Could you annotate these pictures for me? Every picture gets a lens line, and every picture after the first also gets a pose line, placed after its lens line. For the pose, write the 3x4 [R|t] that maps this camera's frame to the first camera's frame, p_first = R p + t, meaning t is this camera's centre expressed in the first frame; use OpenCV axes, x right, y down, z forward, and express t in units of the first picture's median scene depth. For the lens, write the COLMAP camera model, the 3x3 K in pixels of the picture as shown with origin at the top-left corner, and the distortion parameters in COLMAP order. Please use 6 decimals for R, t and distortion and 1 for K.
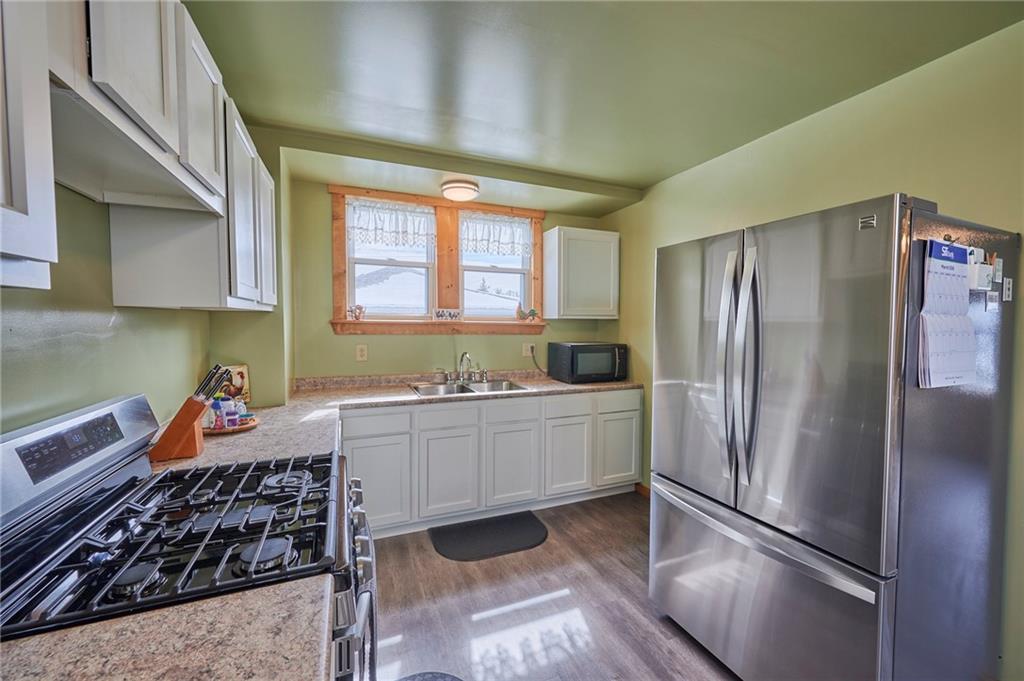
lens RADIAL K [[399.7, 0, 511.3], [0, 399.7, 339.4], [0, 0, 1]] dist [-0.000213, 0.000195]
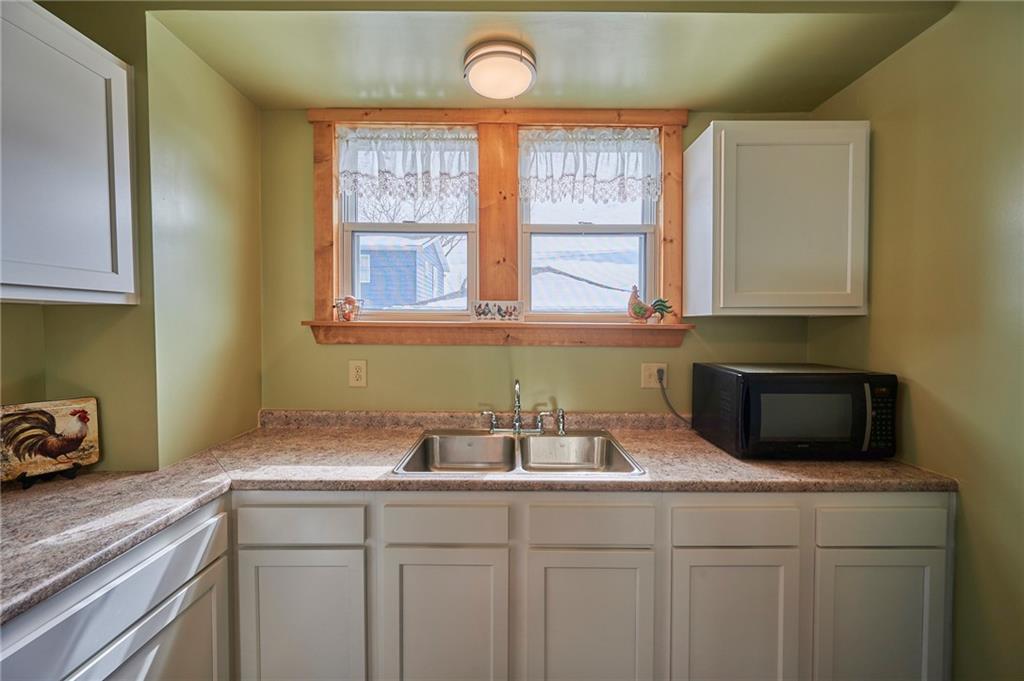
lens RADIAL K [[399.7, 0, 513.4], [0, 399.7, 336.9], [0, 0, 1]] dist [-0.000213, 0.000195]
pose [[0.924893, 0.006229, -0.380176, 0.079023], [-0.013359, 0.999781, -0.016118, -0.015854], [0.379993, 0.019986, 0.924774, 0.474008]]
